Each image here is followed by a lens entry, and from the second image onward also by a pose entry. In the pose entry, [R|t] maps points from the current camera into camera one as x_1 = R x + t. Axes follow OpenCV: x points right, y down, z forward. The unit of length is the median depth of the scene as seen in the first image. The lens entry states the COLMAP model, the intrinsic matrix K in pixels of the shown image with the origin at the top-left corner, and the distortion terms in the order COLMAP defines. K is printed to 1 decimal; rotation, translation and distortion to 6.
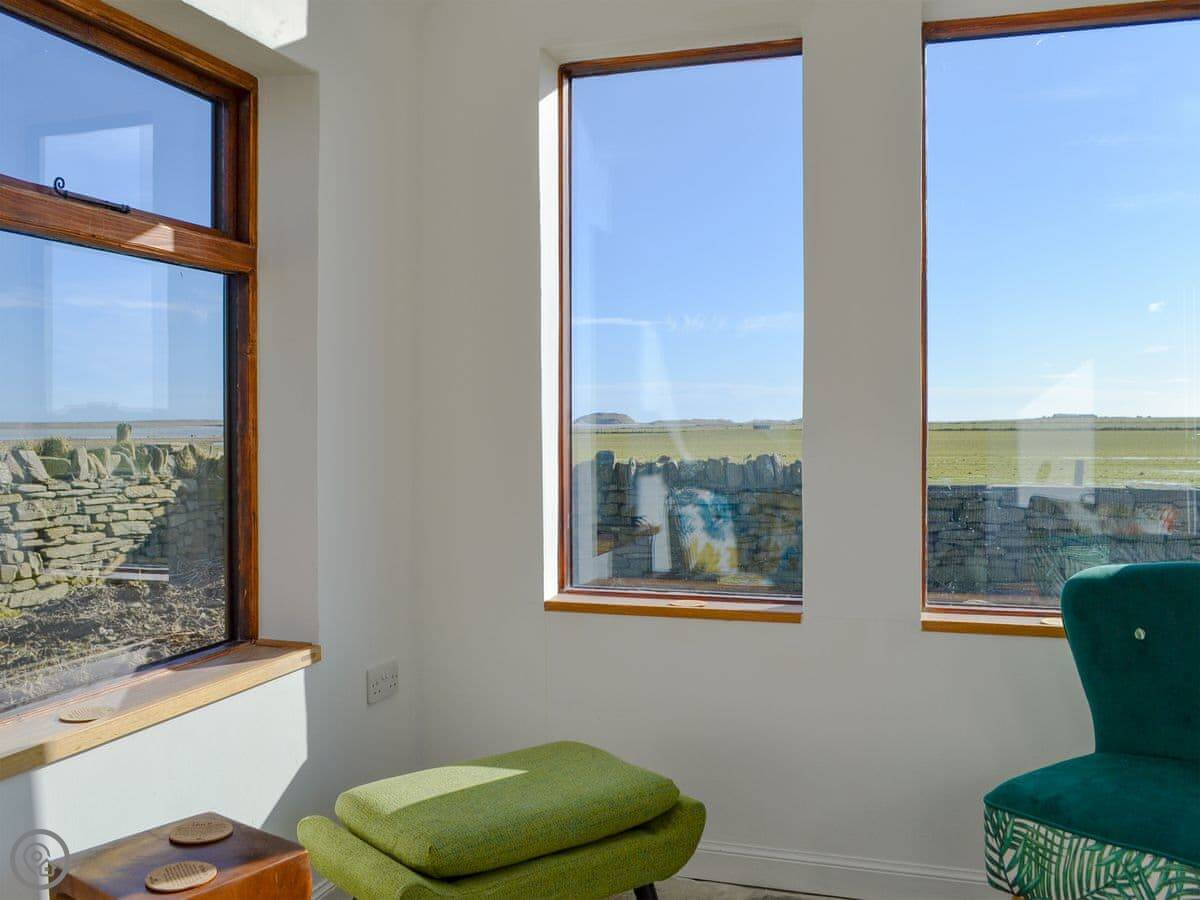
lens RADIAL K [[1054.8, 0, 597.7], [0, 1054.8, 417.8], [0, 0, 1]] dist [-0.057958, 0.008443]
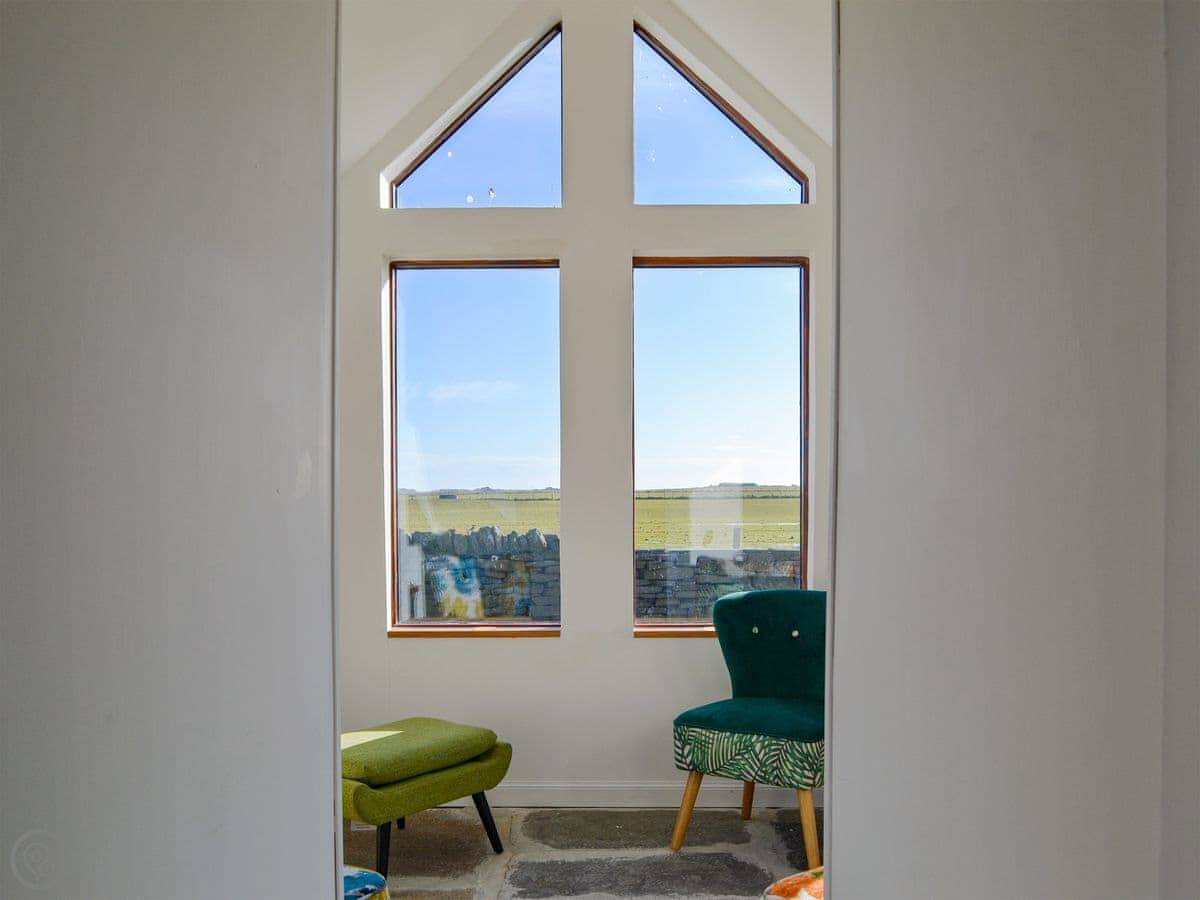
lens RADIAL K [[1087.3, 0, 552.6], [0, 1087.3, 471.3], [0, 0, 1]] dist [-0.068822, -0.000225]
pose [[0.966826, 0.001017, 0.255435, -0.273108], [0.002248, 0.999919, -0.012488, -0.039005], [-0.255427, 0.012648, 0.966746, -0.674823]]
